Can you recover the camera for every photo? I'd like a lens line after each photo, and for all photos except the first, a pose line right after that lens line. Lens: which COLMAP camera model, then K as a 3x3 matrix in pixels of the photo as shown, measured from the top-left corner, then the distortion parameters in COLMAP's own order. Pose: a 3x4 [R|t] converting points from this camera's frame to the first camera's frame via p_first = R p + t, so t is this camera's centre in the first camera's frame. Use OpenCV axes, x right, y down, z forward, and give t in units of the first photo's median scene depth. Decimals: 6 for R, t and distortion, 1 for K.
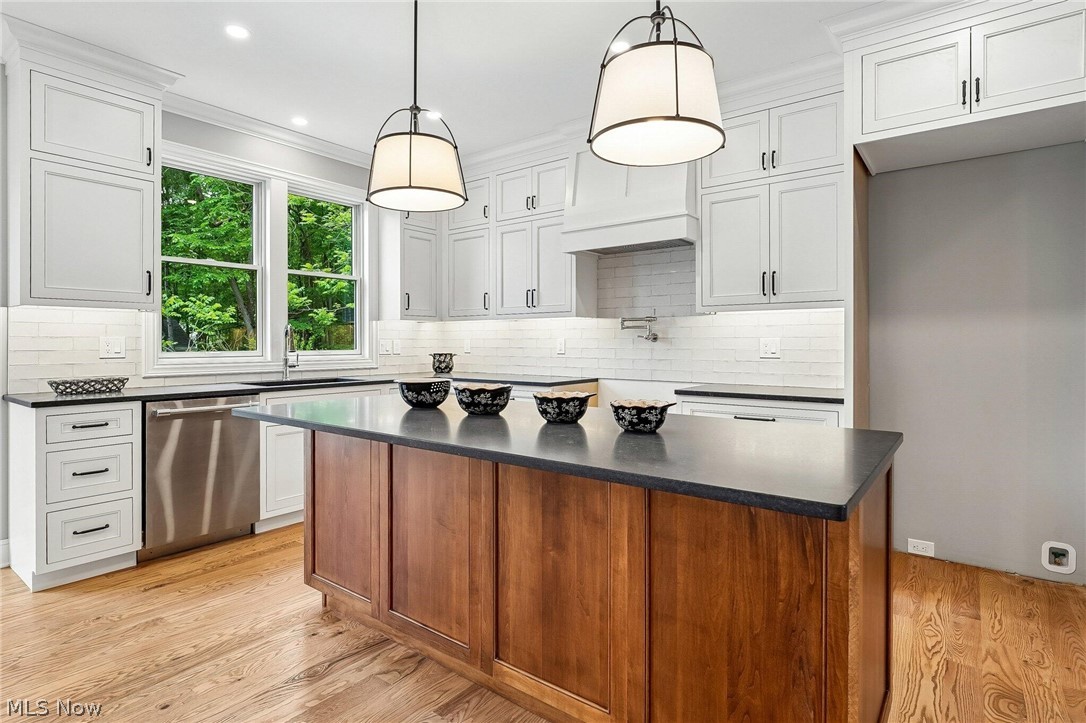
lens RADIAL K [[568.7, 0, 541.0], [0, 568.7, 338.0], [0, 0, 1]] dist [0.000902, 0.000941]
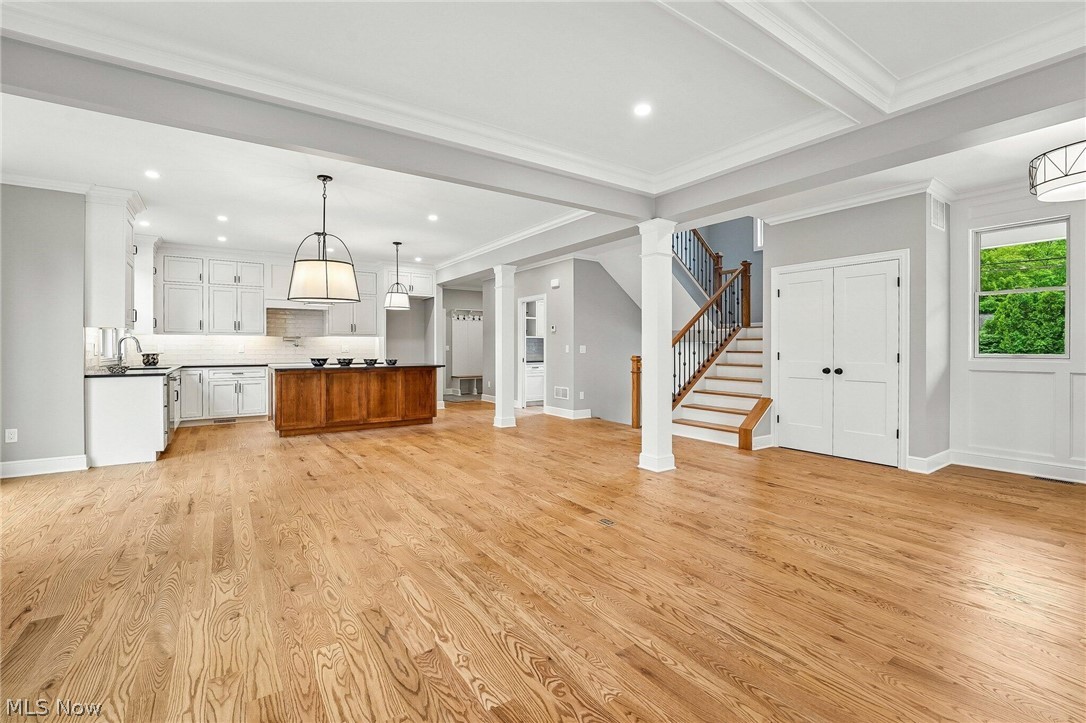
lens RADIAL K [[471.2, 0, 544.2], [0, 471.2, 349.9], [0, 0, 1]] dist [-0.000964, -0.000135]
pose [[0.311695, -0.000915, 0.950182, -1.883625], [-0.003205, 0.999993, 0.002015, 0.016446], [-0.950177, -0.003673, 0.311690, -0.859147]]
